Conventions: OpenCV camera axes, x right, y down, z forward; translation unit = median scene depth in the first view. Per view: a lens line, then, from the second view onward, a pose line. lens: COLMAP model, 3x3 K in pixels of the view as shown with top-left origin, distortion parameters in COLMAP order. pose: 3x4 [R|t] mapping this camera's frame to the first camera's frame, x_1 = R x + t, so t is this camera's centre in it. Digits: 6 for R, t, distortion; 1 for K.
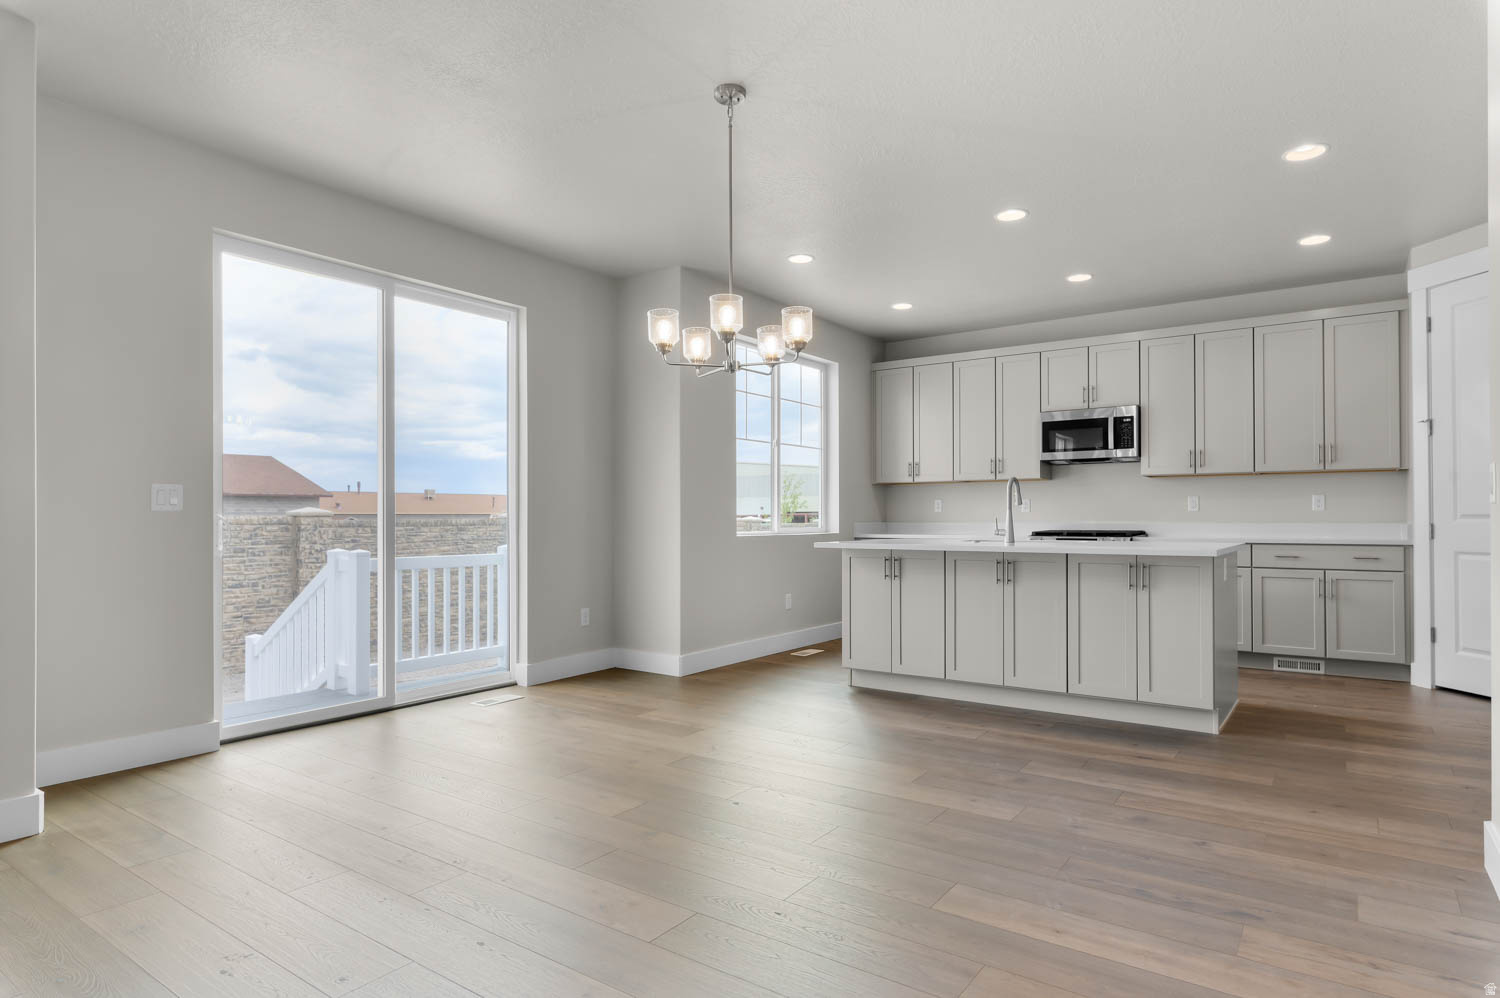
lens RADIAL K [[841.2, 0, 750.0], [0, 841.2, 499.0], [0, 0, 1]] dist [-0.005767, -0.000435]
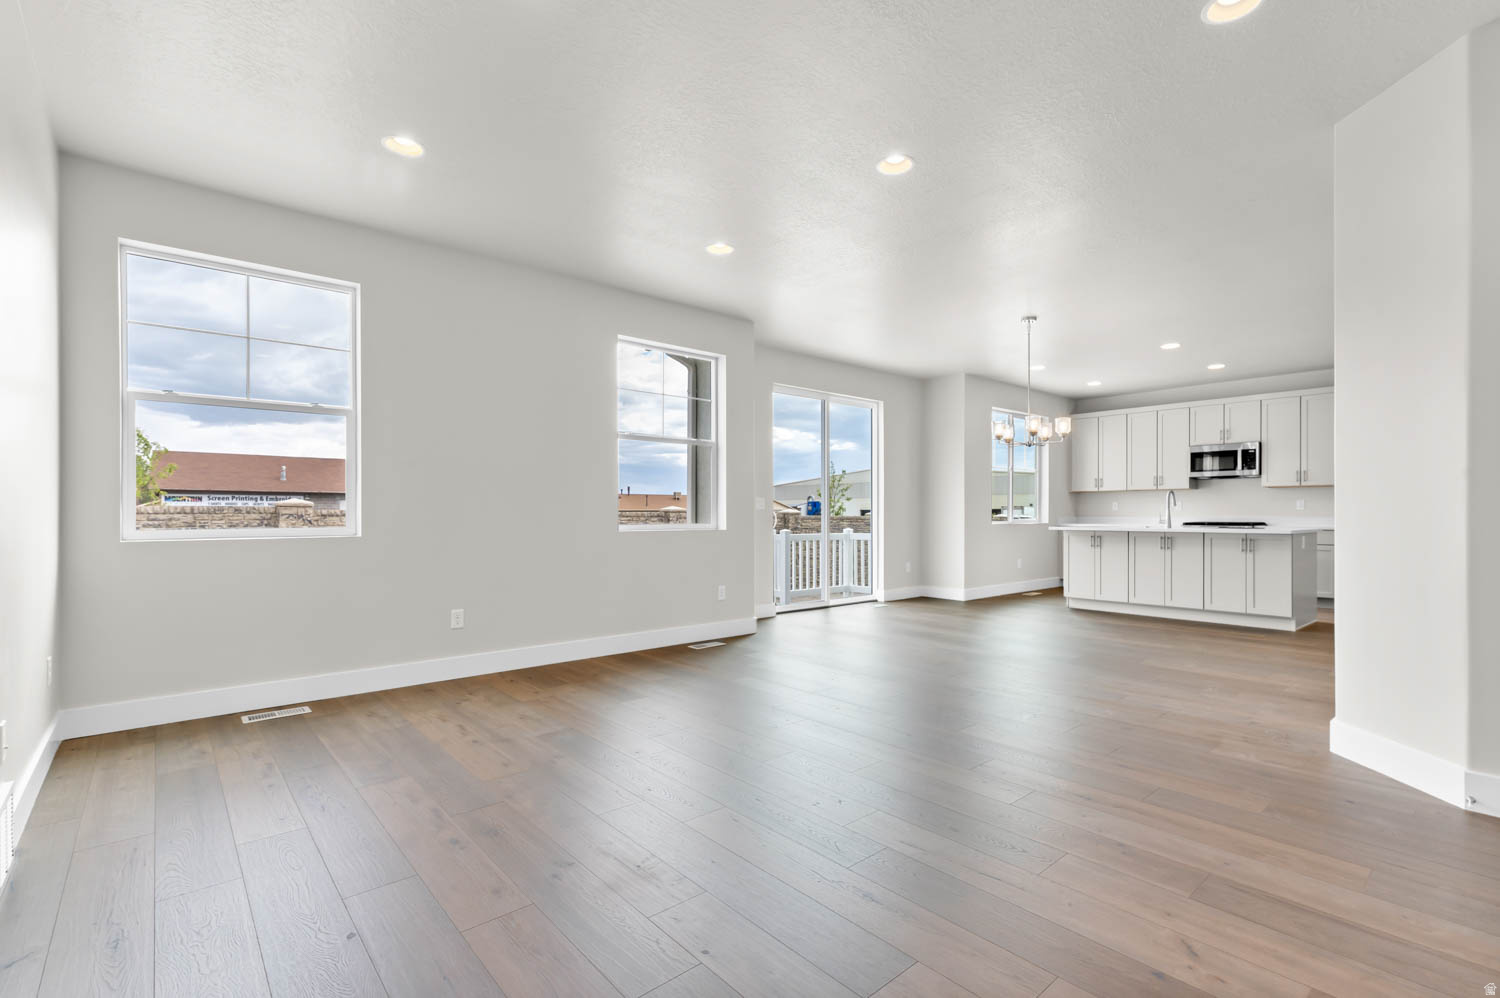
lens RADIAL K [[690.1, 0, 752.0], [0, 690.1, 507.1], [0, 0, 1]] dist [0.002411, 0.000426]
pose [[0.972132, -0.000485, -0.234434, -0.154318], [0.003453, 0.999919, 0.012250, -0.009006], [0.234409, -0.012718, 0.972055, -0.471572]]
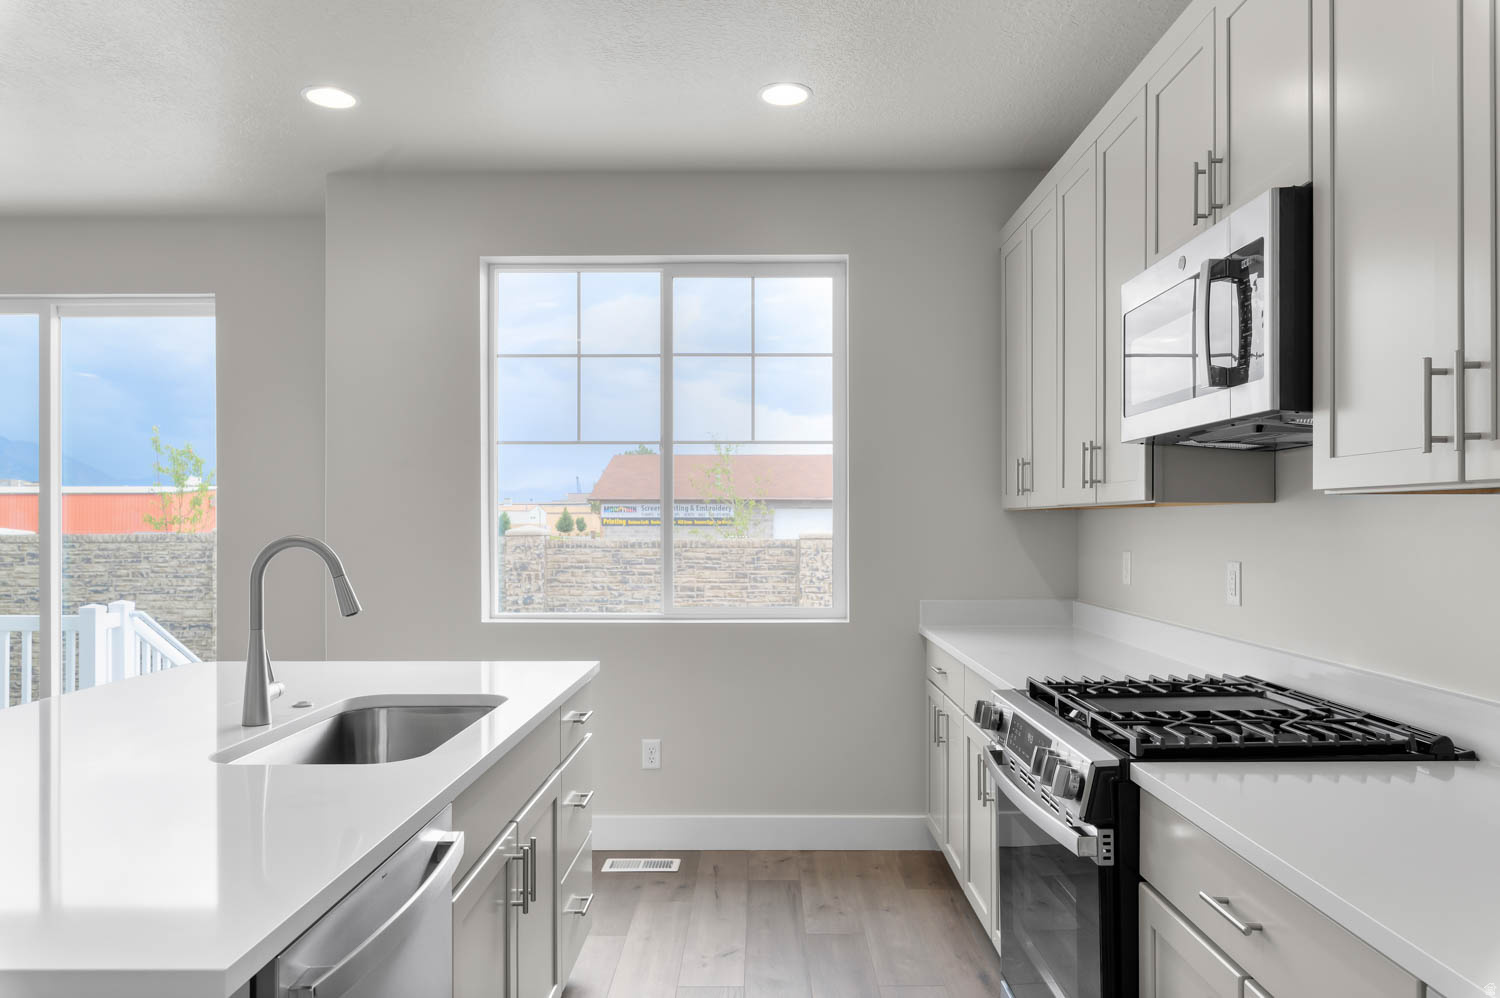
lens RADIAL K [[1014.2, 0, 750.2], [0, 1014.2, 515.5], [0, 0, 1]] dist [0.000761, 0.000235]
pose [[0.572273, -0.003758, -0.820054, 0.610049], [0.019346, 0.999773, 0.008918, -0.028155], [0.819835, -0.020968, 0.572216, 0.730320]]
